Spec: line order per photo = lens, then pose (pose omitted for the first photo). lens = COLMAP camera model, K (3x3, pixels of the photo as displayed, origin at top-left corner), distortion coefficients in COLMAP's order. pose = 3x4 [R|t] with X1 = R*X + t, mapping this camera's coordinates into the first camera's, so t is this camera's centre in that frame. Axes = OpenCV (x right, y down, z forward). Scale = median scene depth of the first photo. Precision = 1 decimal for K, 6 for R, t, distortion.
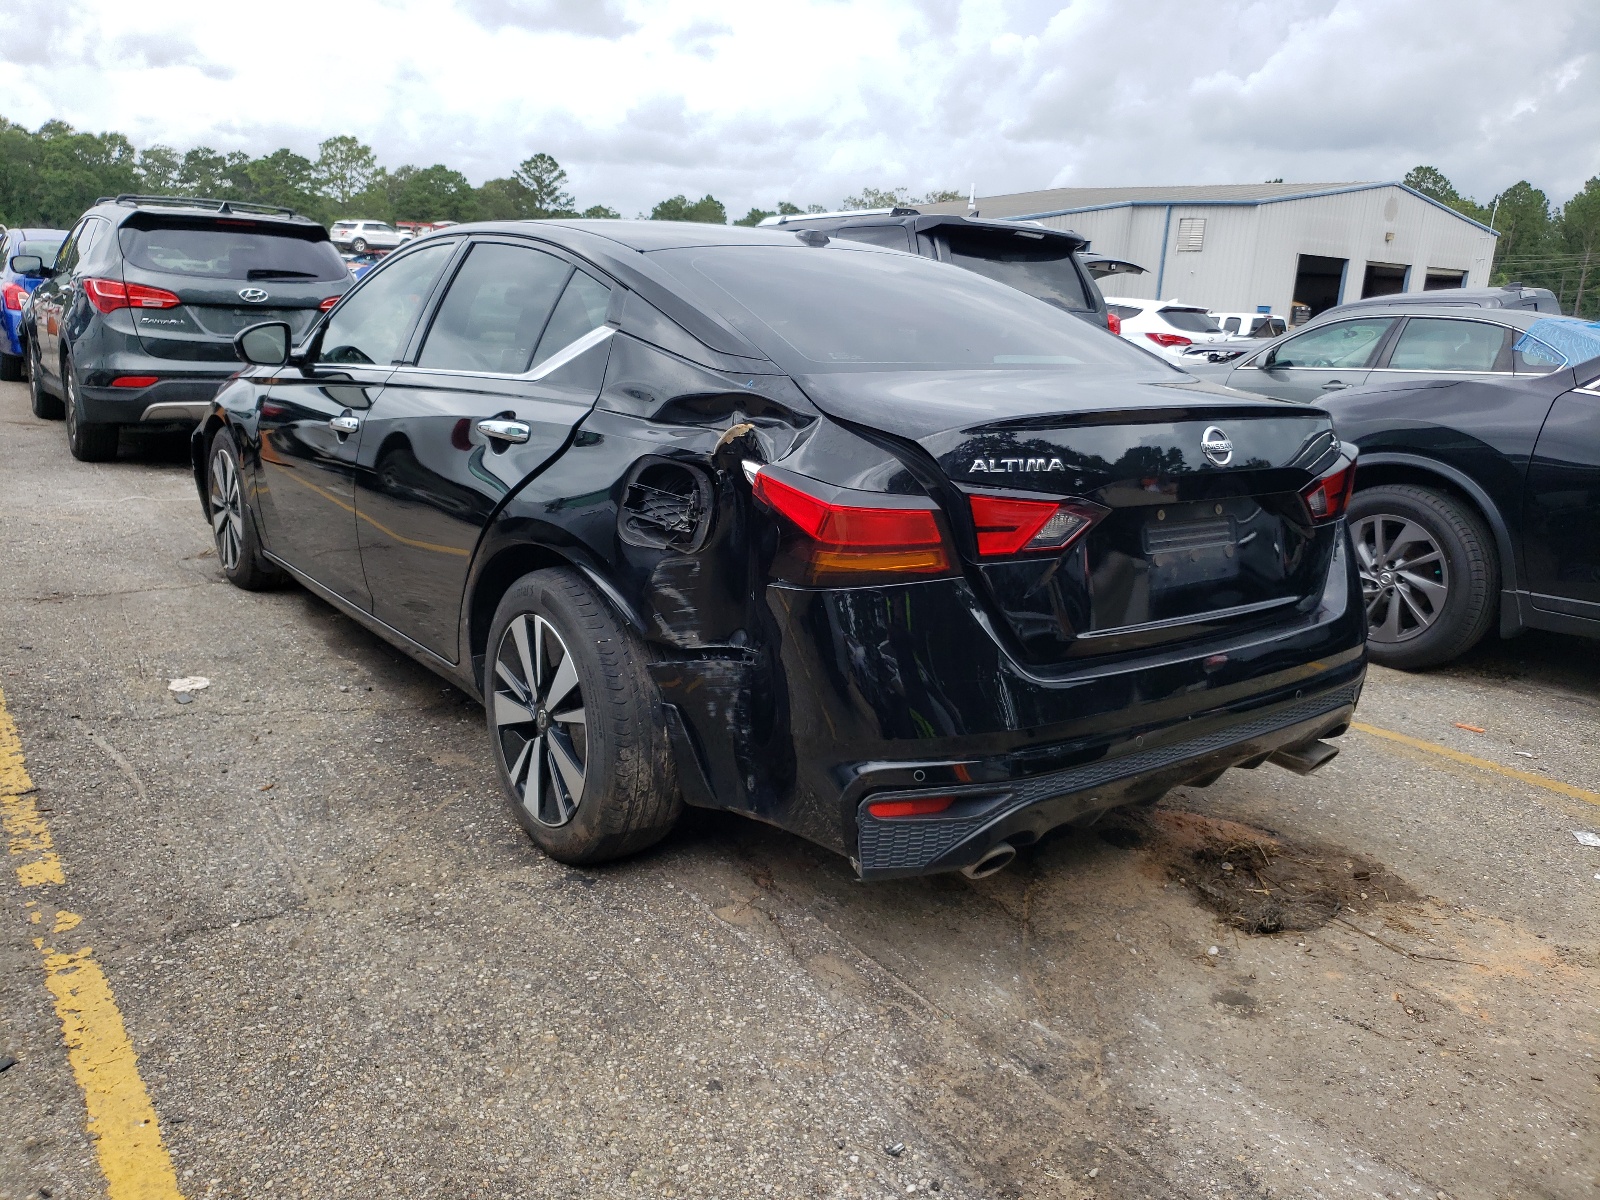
lens RADIAL K [[1277.8, 0, 800.0], [0, 1277.8, 600.0], [0, 0, 1]] dist [0.003455, 0.010965]
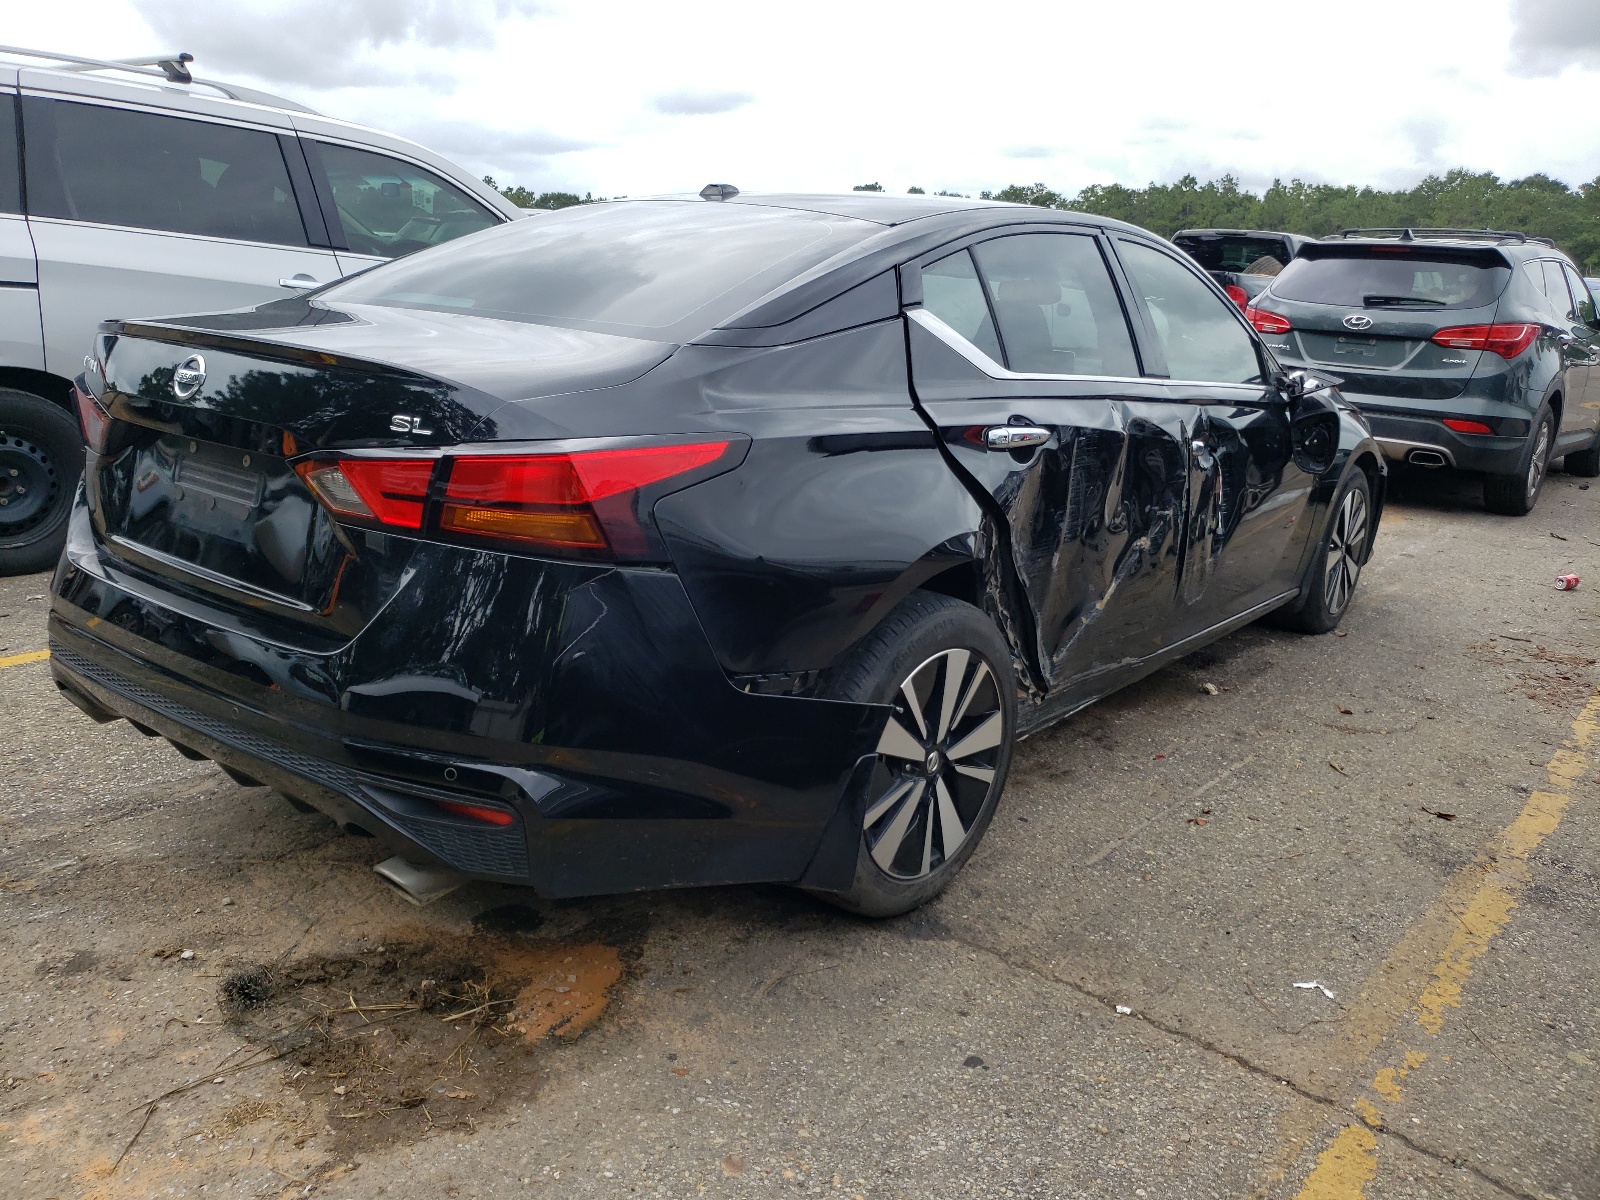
lens RADIAL K [[1277.8, 0, 800.0], [0, 1277.8, 600.0], [0, 0, 1]] dist [0.003455, 0.010965]
pose [[0.238110, 0.200797, -0.950255, 1.023801], [-0.253921, 0.957236, 0.138646, -0.159650], [0.937458, 0.208277, 0.278914, 0.930064]]
